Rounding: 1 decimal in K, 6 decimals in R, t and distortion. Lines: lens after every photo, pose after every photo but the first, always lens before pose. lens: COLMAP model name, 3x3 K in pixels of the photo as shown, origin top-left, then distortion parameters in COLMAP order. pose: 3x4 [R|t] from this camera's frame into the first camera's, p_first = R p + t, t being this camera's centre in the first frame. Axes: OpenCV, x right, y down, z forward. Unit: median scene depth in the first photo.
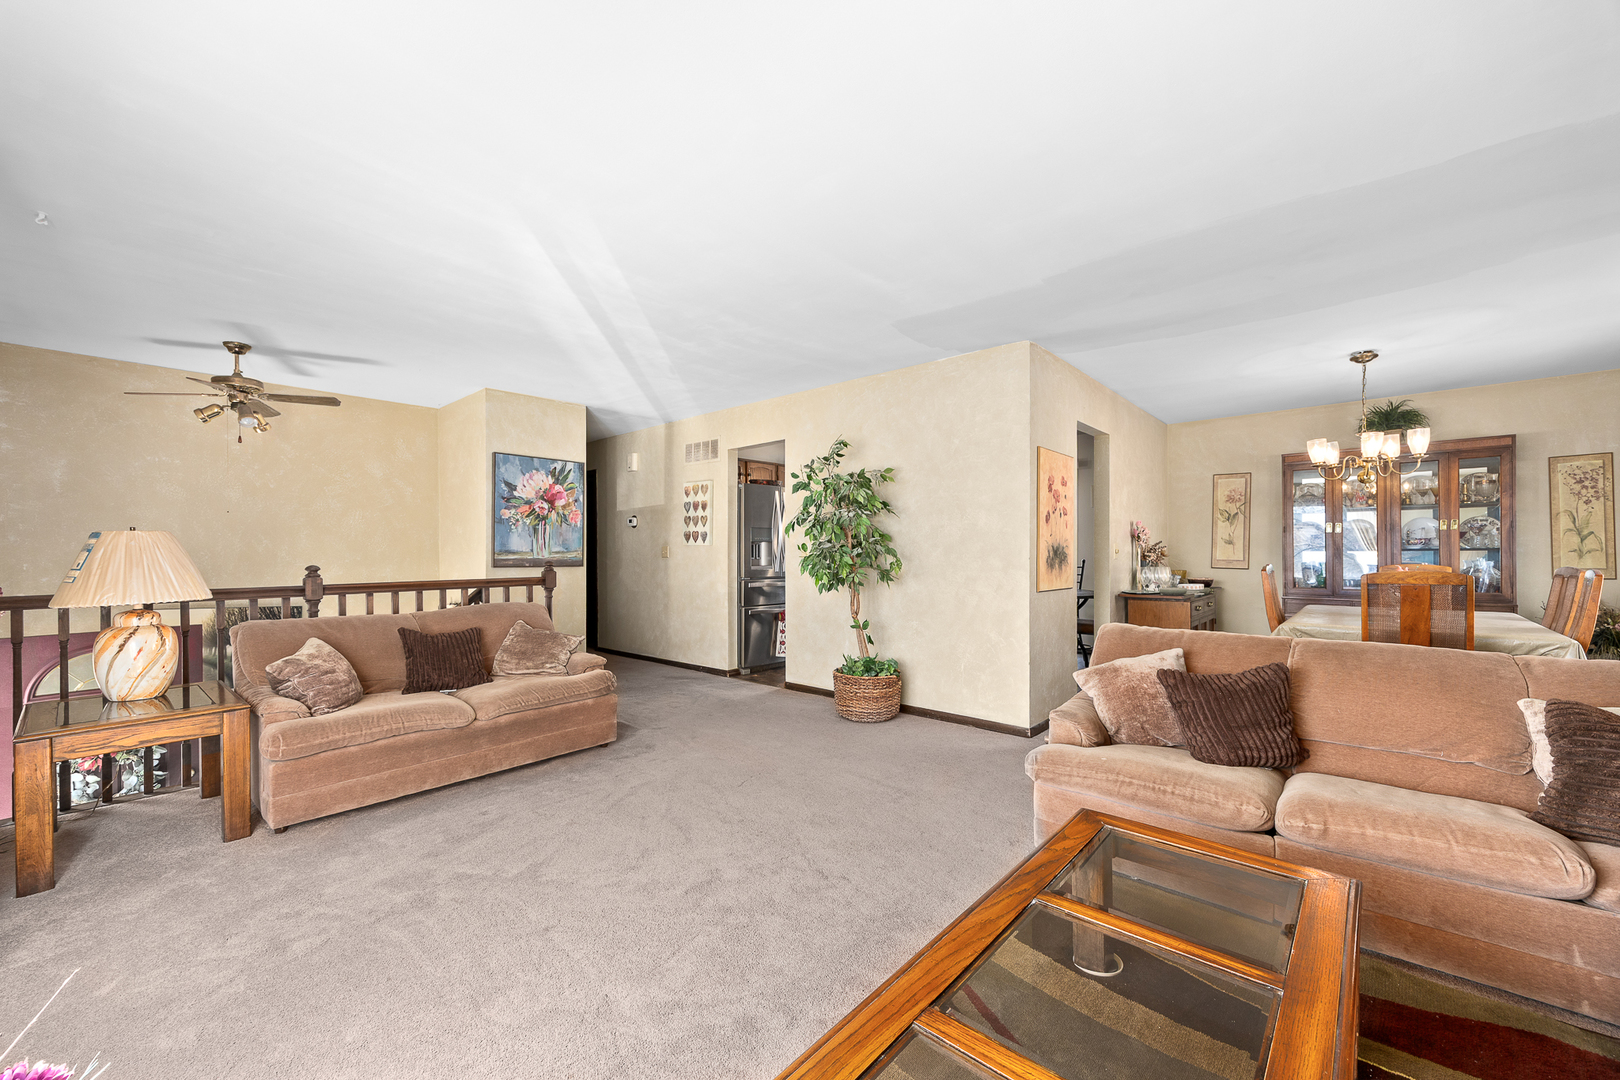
lens RADIAL K [[619.4, 0, 812.9], [0, 619.4, 552.7], [0, 0, 1]] dist [-0.001823, 0.000279]
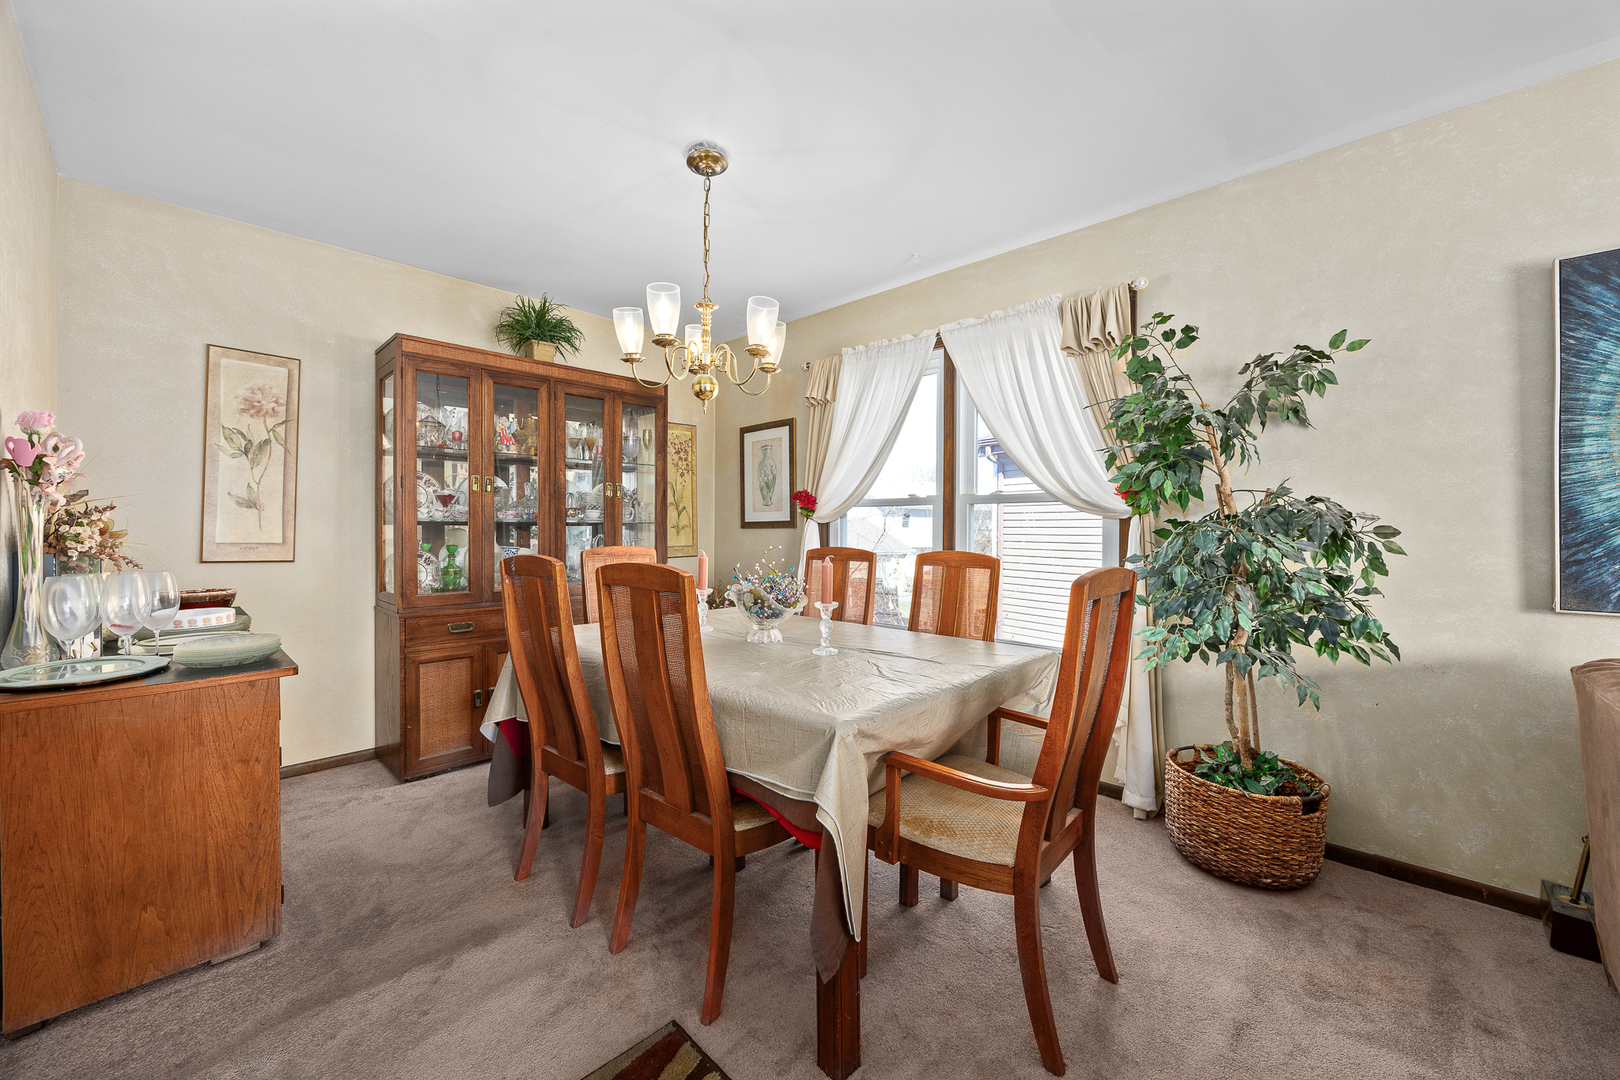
lens RADIAL K [[619.4, 0, 821.8], [0, 619.4, 529.1], [0, 0, 1]] dist [-0.001823, 0.000279]
pose [[0.021998, -0.000678, 0.999758, 0.273973], [-0.005327, 0.999985, 0.000795, -0.000563], [-0.999744, -0.005343, 0.021994, 0.678957]]
